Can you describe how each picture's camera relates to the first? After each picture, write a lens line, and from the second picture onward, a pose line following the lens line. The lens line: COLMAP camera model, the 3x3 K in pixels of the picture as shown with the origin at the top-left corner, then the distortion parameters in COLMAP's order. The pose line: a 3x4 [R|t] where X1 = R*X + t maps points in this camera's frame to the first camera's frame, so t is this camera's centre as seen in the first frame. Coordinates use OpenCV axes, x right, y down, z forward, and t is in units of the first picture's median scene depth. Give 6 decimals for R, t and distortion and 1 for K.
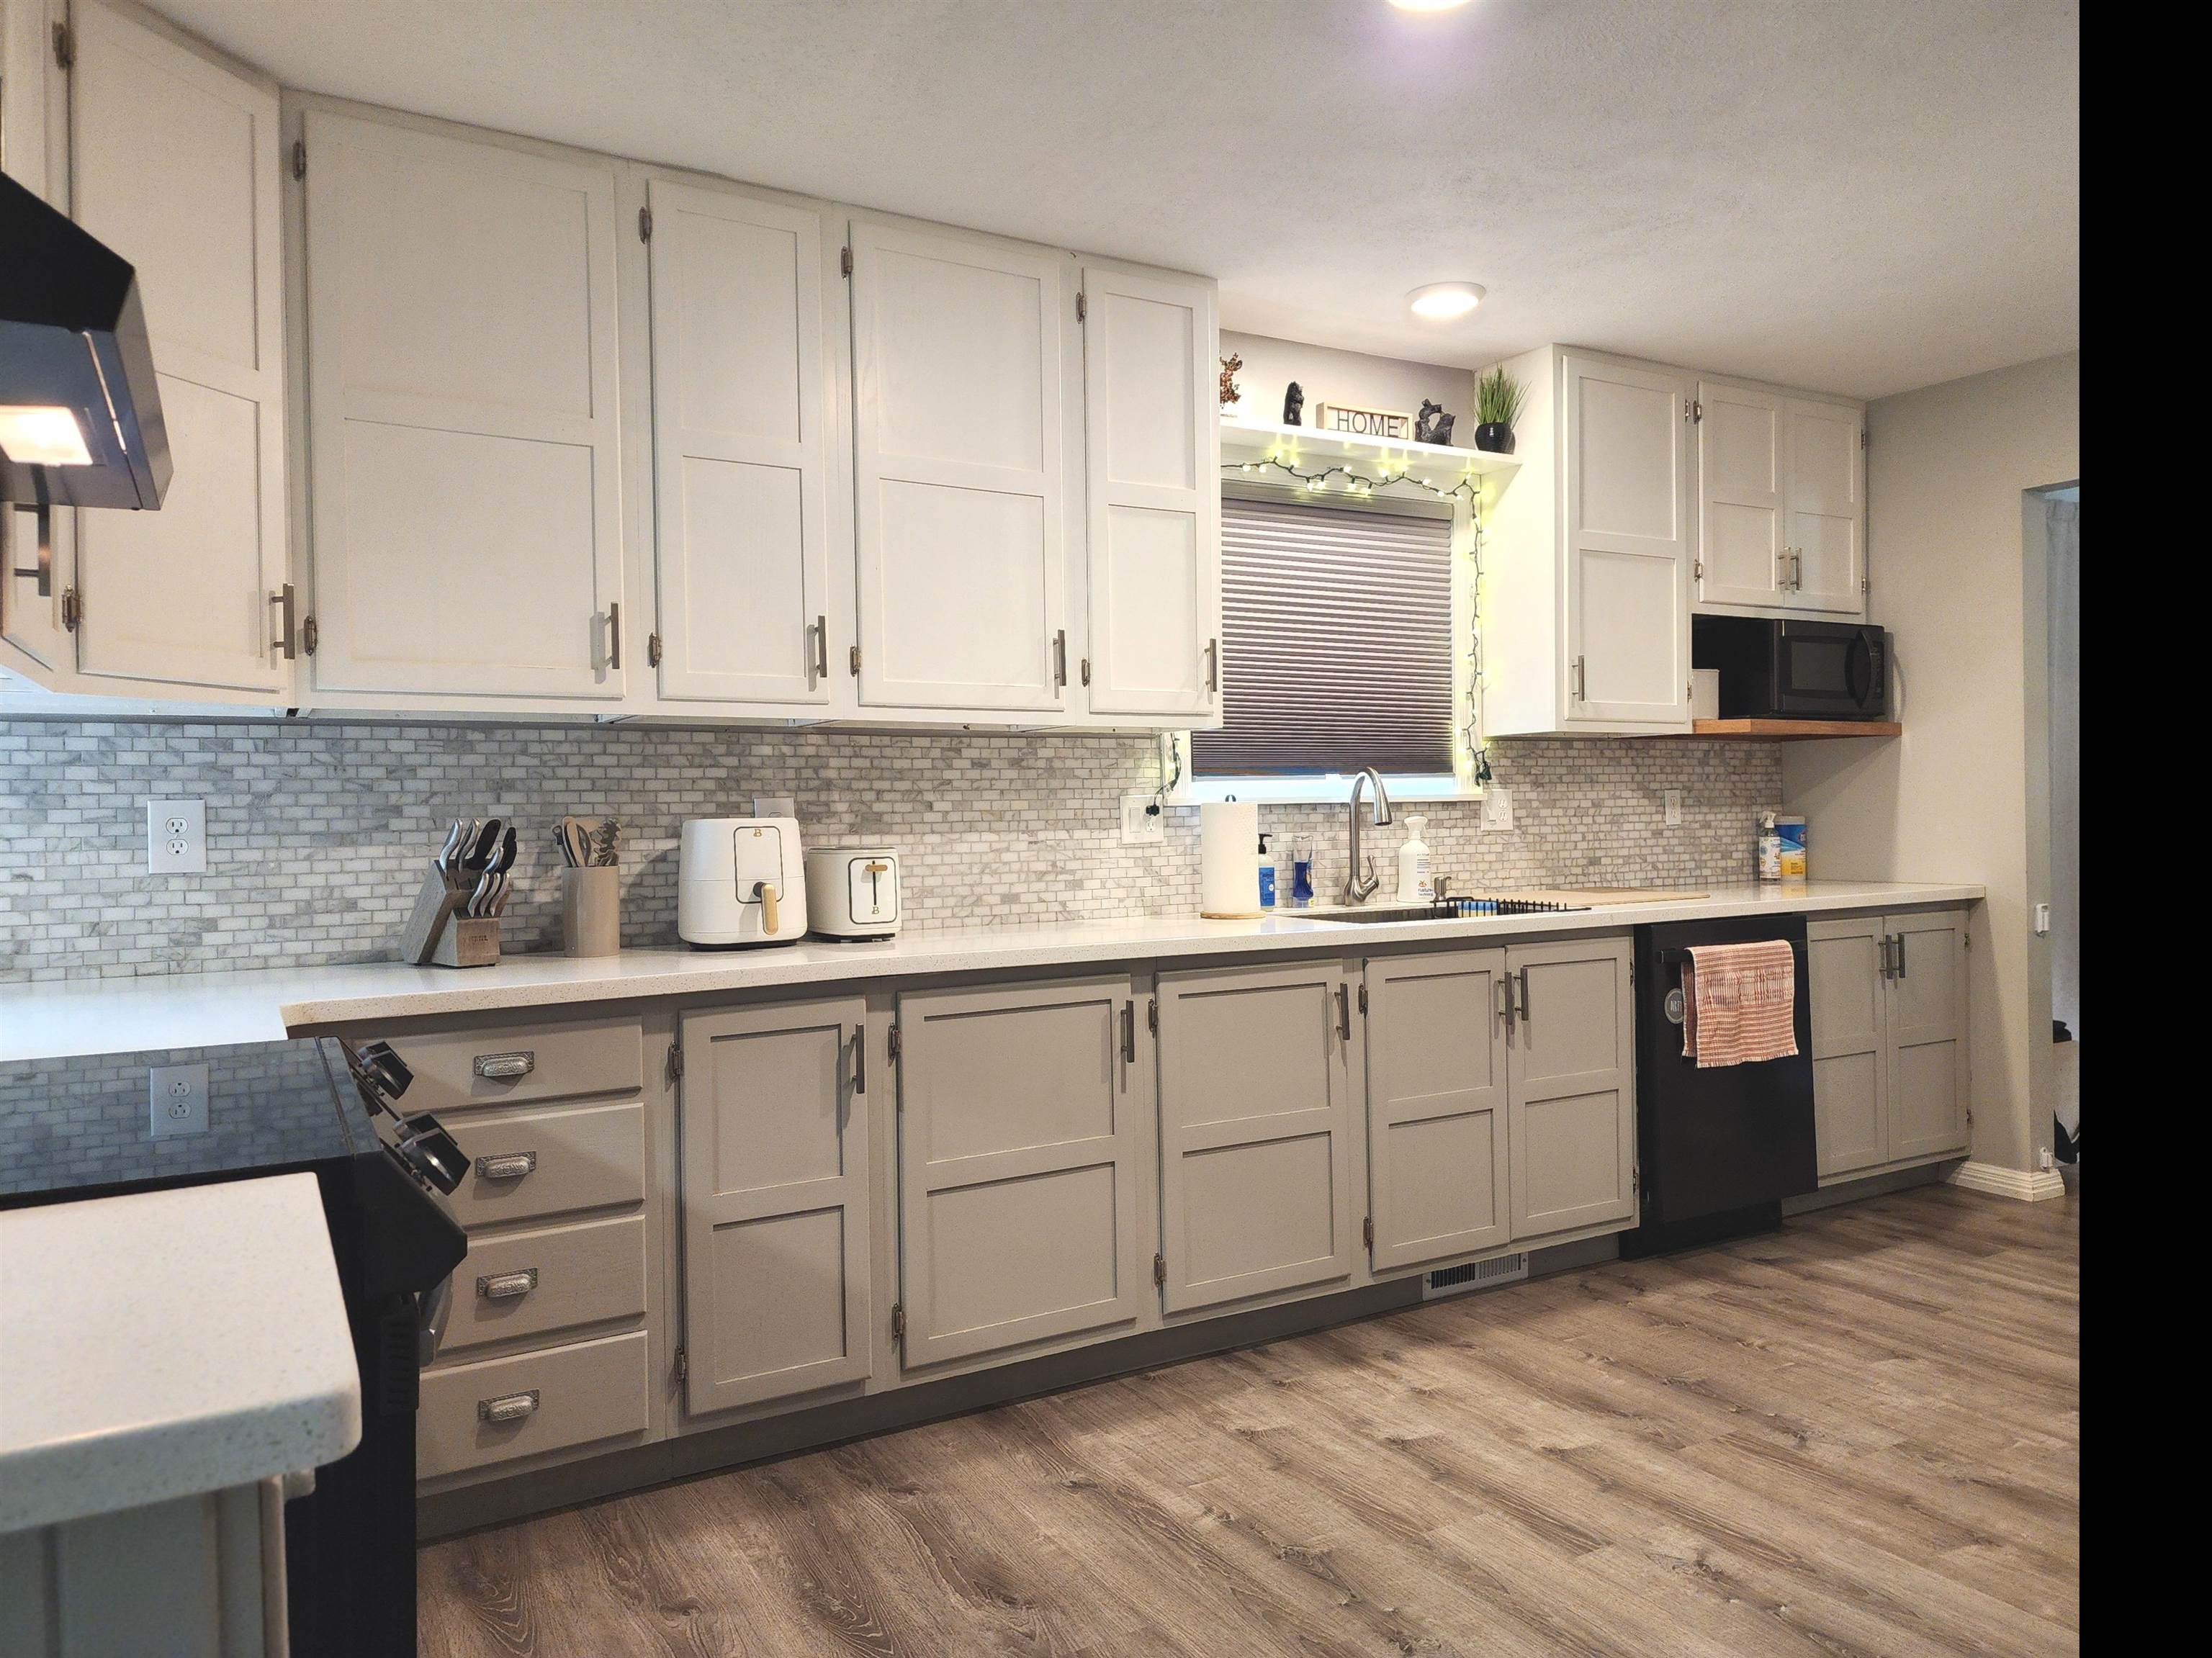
lens RADIAL K [[1481.6, 0, 1070.6], [0, 1481.6, 823.3], [0, 0, 1]] dist [0.051370, -0.047840]
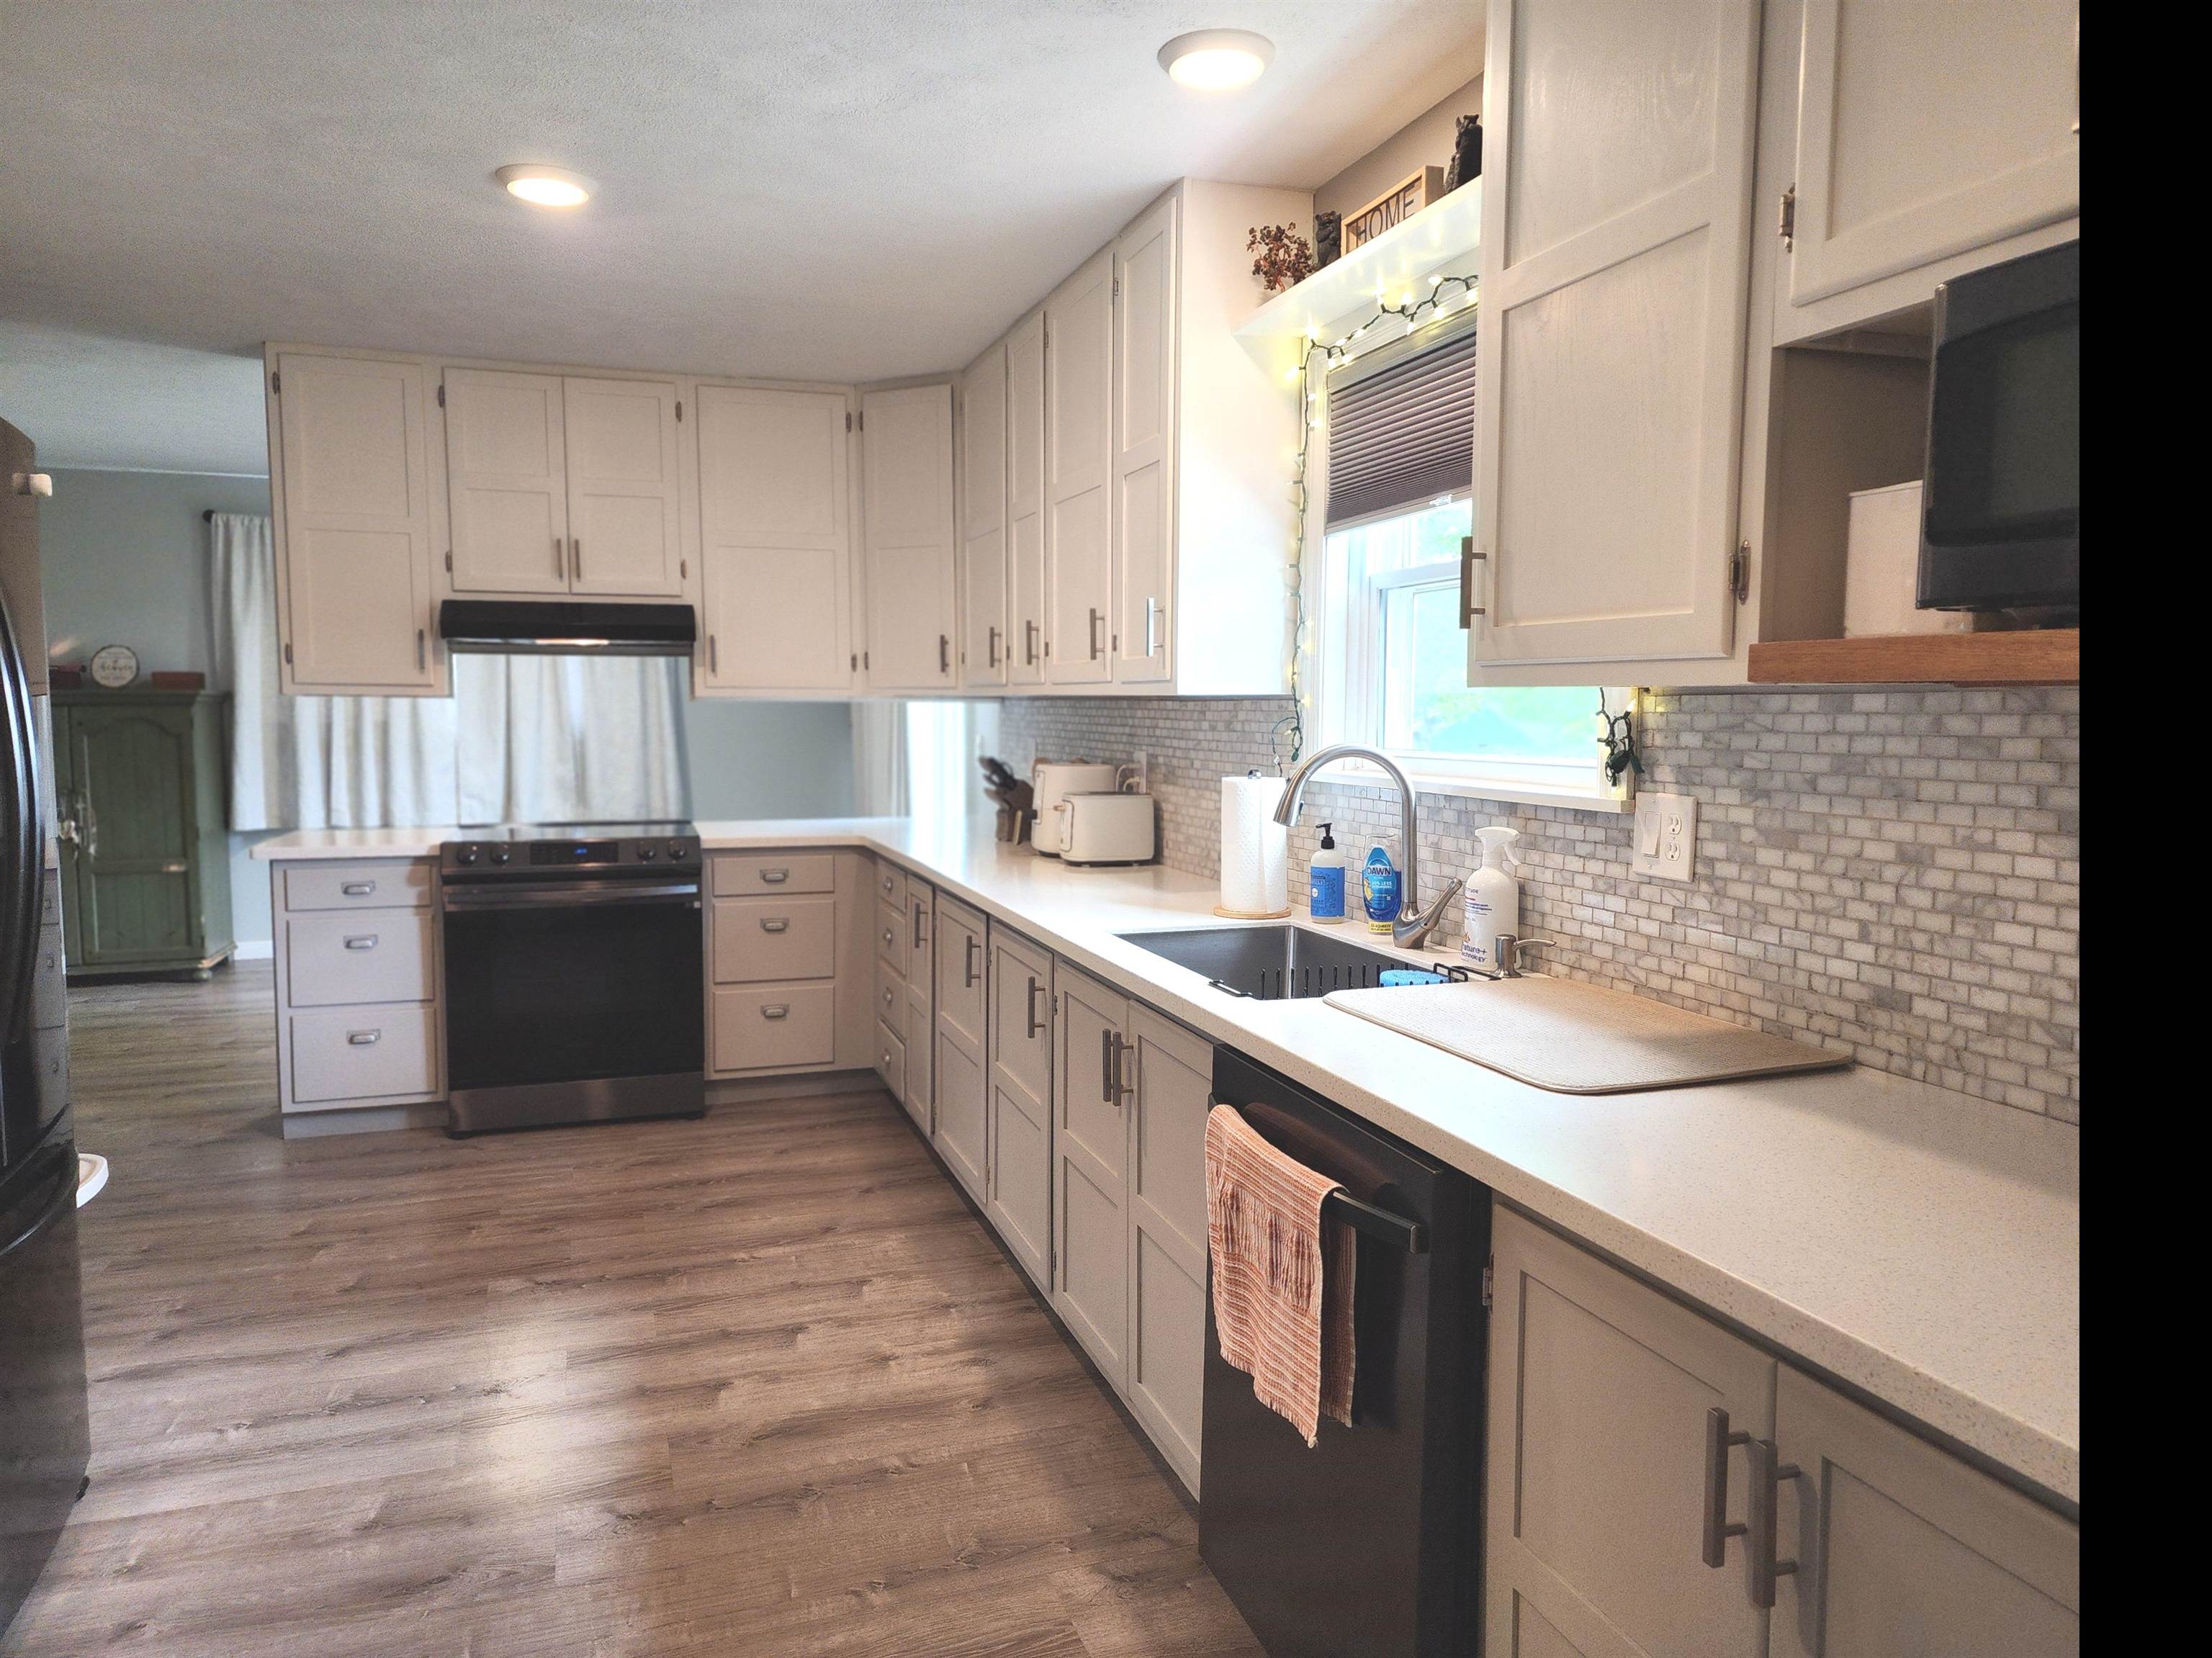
lens RADIAL K [[1463.5, 0, 1096.8], [0, 1463.5, 839.7], [0, 0, 1]] dist [0.058239, -0.052564]
pose [[-0.175554, 0.104162, -0.978944, 0.884007], [-0.014552, 0.994004, 0.108374, -0.064279], [0.984362, 0.033271, -0.172985, 0.993325]]
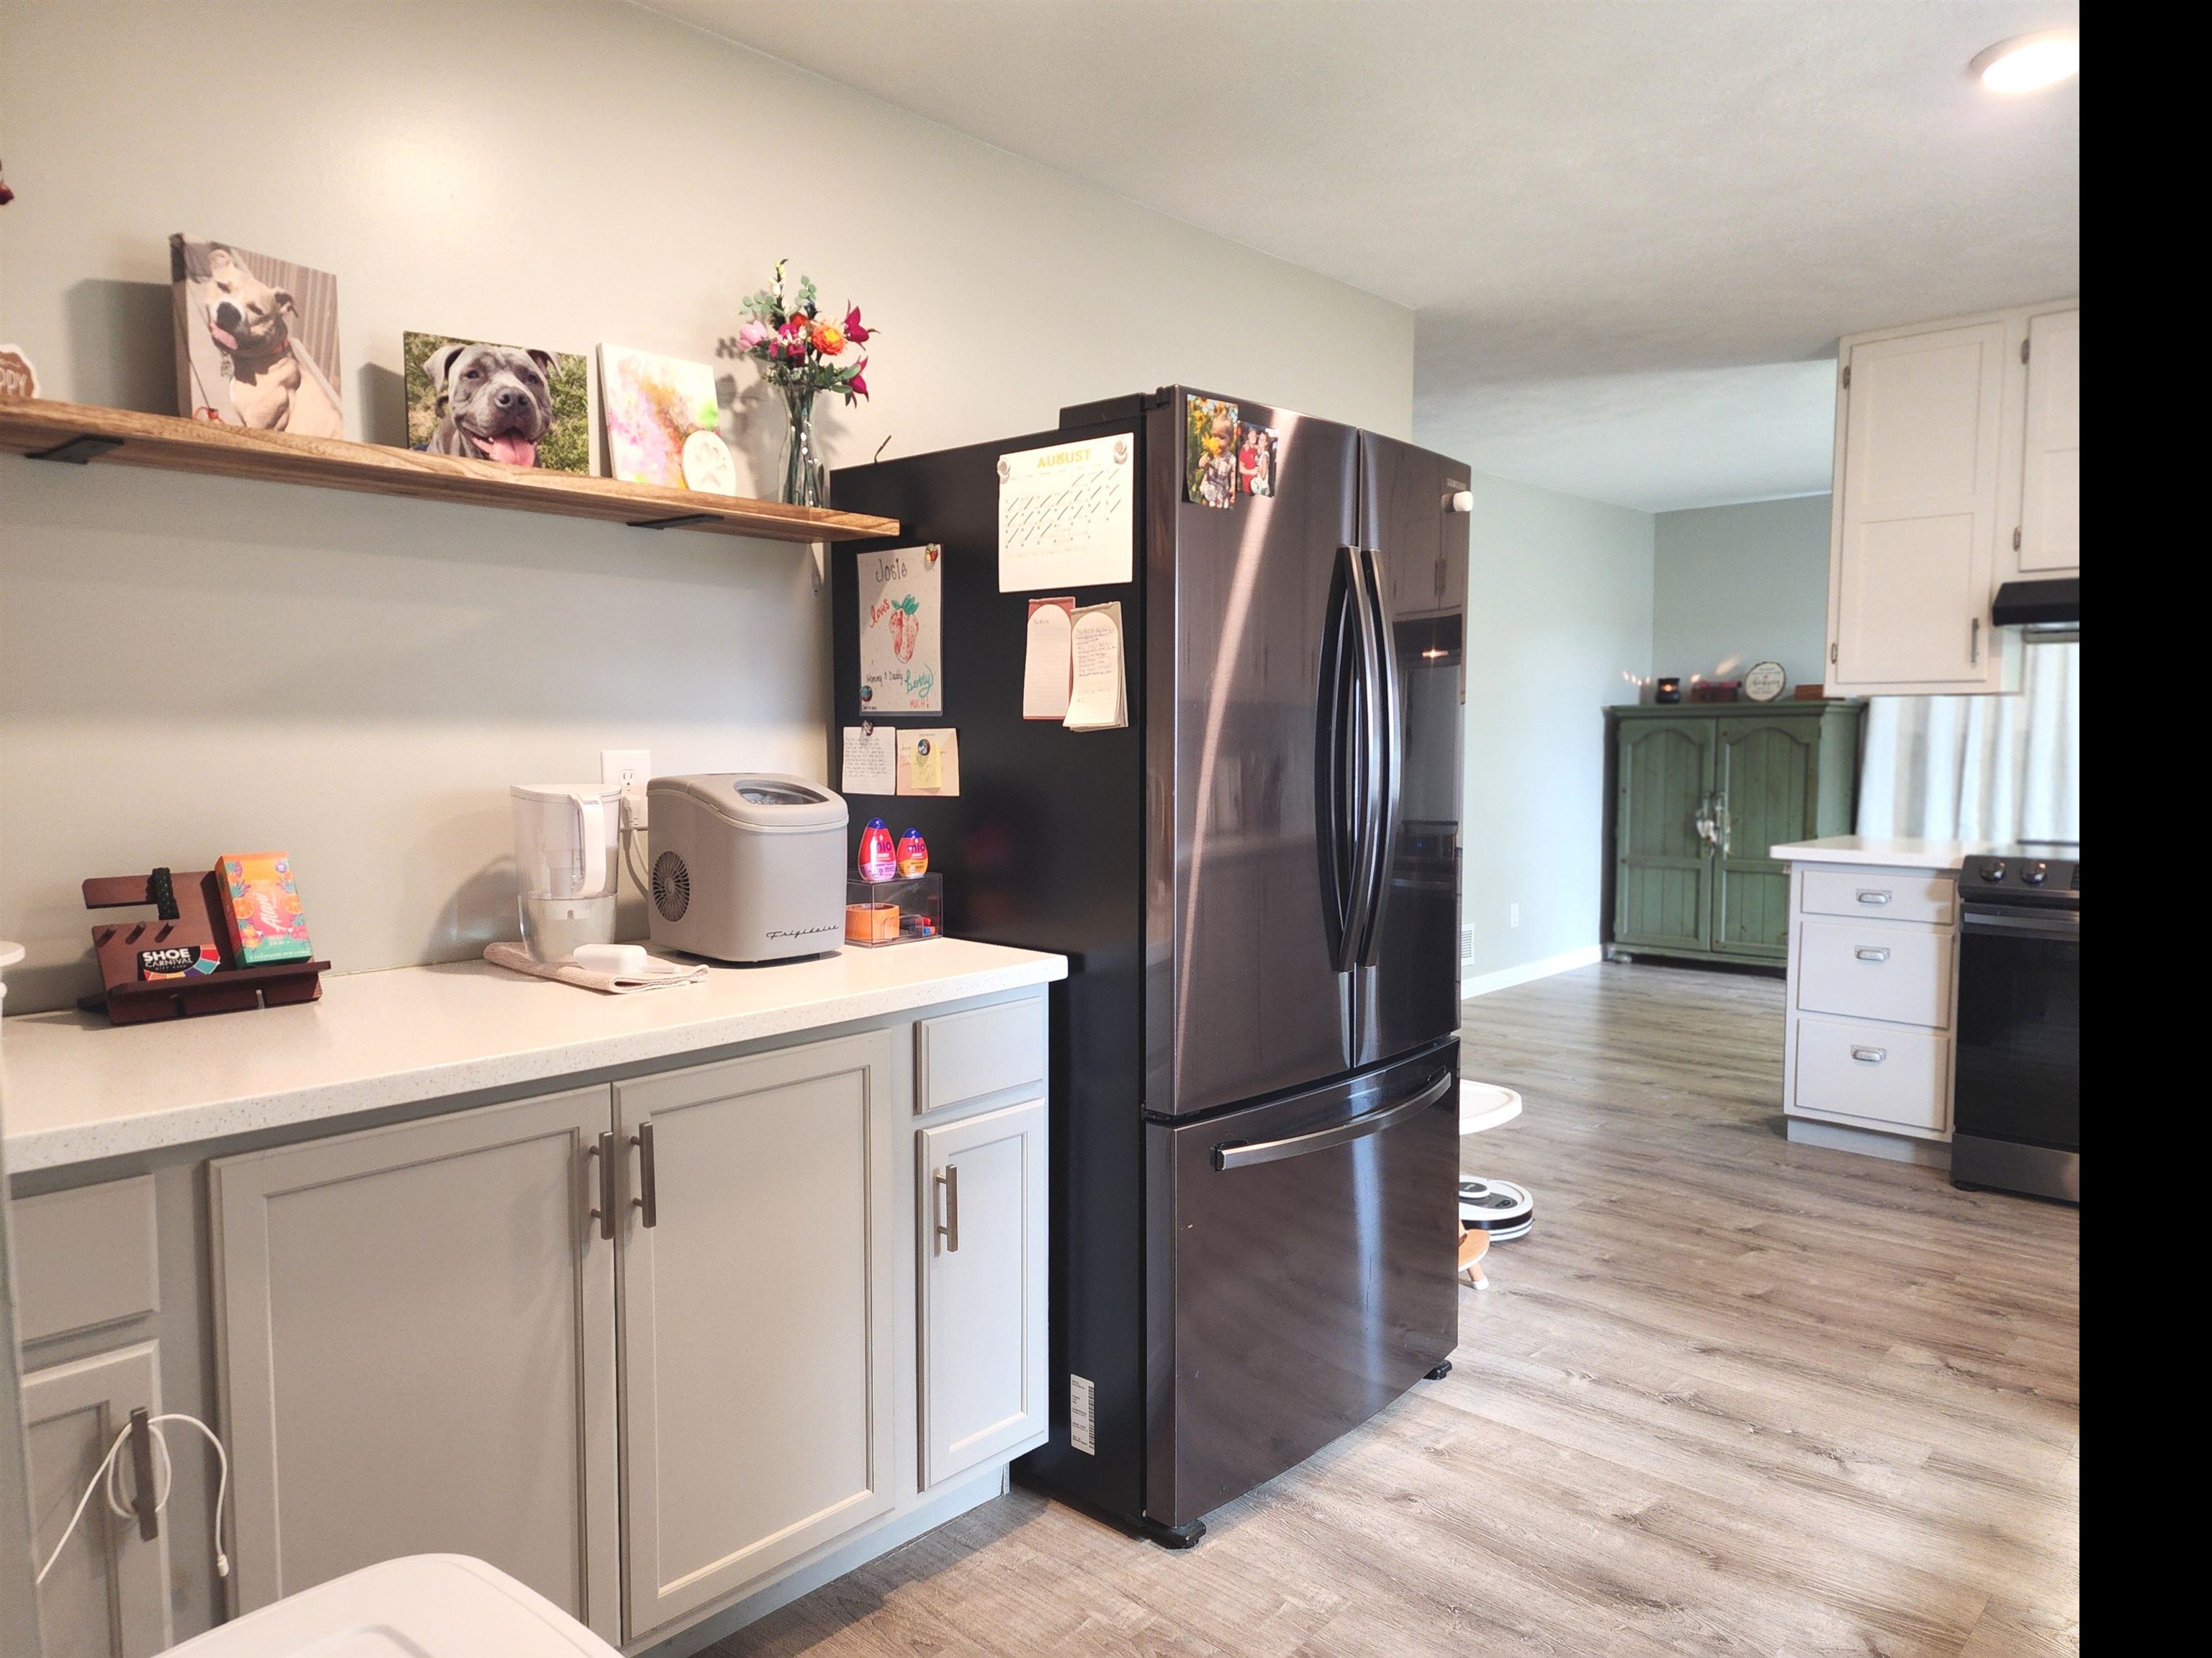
lens RADIAL K [[1463.5, 0, 1096.8], [0, 1463.5, 839.7], [0, 0, 1]] dist [0.058239, -0.052564]
pose [[-0.949361, 0.039625, -0.311677, 0.746175], [0.011004, 0.995600, 0.093056, -0.043559], [0.313993, 0.084914, -0.945620, 1.077711]]
